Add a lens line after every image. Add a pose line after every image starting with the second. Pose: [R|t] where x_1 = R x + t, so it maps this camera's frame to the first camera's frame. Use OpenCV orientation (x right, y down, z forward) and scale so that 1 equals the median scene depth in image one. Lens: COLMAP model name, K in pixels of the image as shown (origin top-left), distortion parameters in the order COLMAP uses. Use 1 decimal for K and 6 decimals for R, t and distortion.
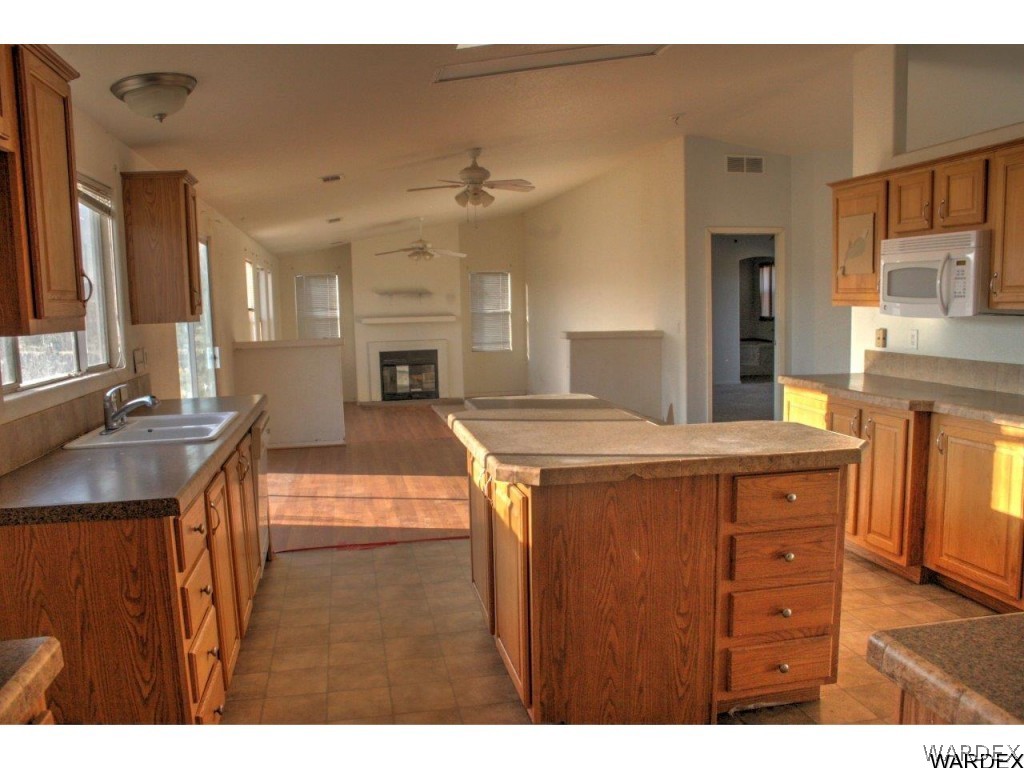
lens RADIAL K [[846.9, 0, 507.5], [0, 846.9, 403.6], [0, 0, 1]] dist [-0.164496, 0.145103]
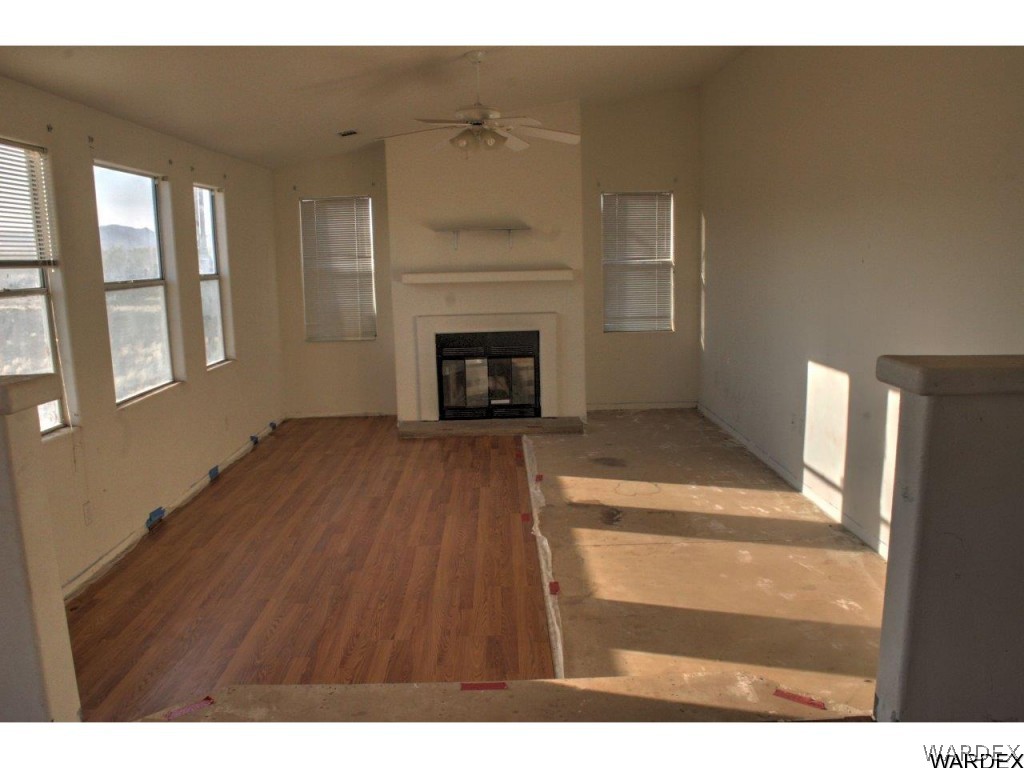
lens RADIAL K [[846.9, 0, 507.5], [0, 846.9, 403.6], [0, 0, 1]] dist [-0.164496, 0.145103]
pose [[0.982553, 0.031295, -0.183332, 0.000159], [-0.020301, 0.997898, 0.061540, -0.049693], [0.184873, -0.056744, 0.981123, 0.447383]]
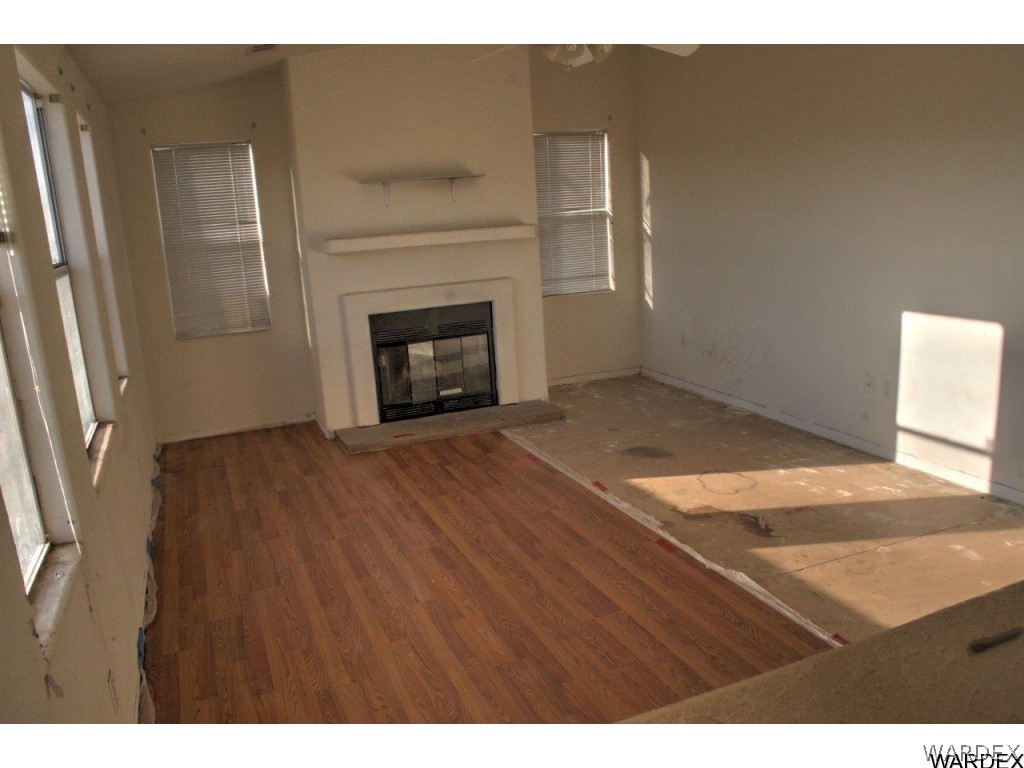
lens RADIAL K [[846.9, 0, 507.5], [0, 846.9, 403.6], [0, 0, 1]] dist [-0.164496, 0.145103]
pose [[0.984014, -0.076580, 0.160788, -0.152320], [0.058535, 0.991742, 0.114111, -0.060387], [-0.168198, -0.102875, 0.980370, 0.544675]]
